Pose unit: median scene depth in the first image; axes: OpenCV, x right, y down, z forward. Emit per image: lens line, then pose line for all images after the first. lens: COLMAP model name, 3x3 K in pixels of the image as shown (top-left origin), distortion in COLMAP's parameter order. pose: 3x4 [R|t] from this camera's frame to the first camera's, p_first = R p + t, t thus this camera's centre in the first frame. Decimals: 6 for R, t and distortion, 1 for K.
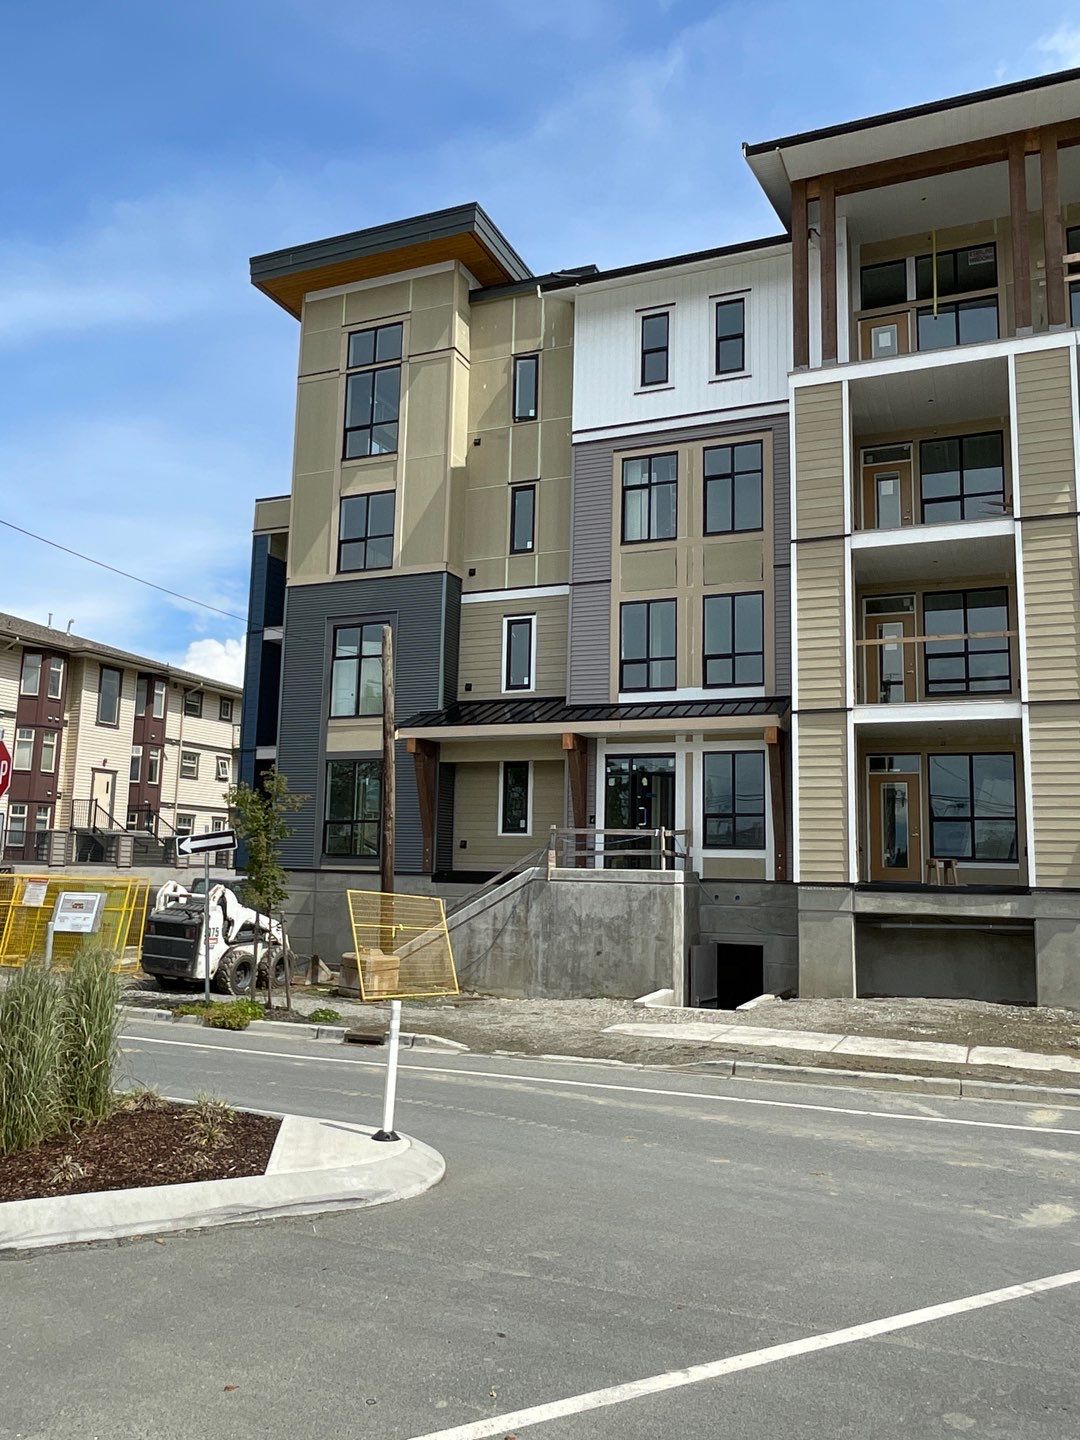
lens RADIAL K [[1103.0, 0, 540.0], [0, 1103.0, 720.0], [0, 0, 1]] dist [-0.001462, 0.001981]
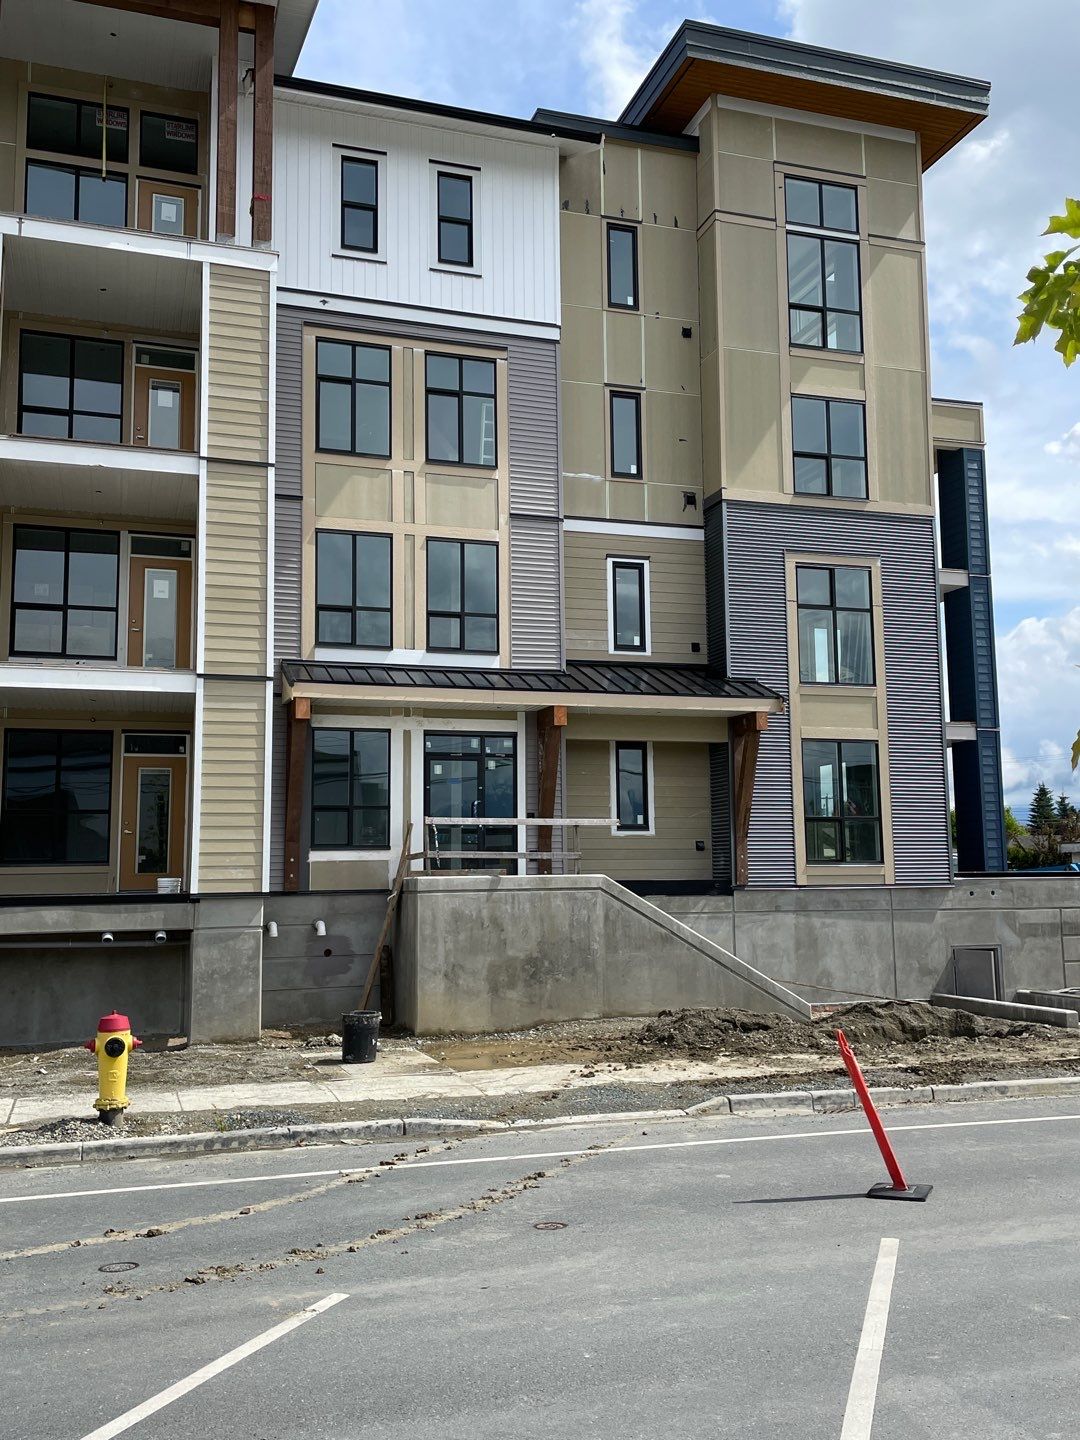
lens RADIAL K [[1374.6, 0, 543.9], [0, 1374.6, 688.1], [0, 0, 1]] dist [0.089877, -0.008962]
pose [[0.747157, 0.065272, 0.661435, -0.447545], [-0.065649, 0.997547, -0.024283, 0.016705], [-0.661398, -0.025279, 0.749609, 0.189209]]
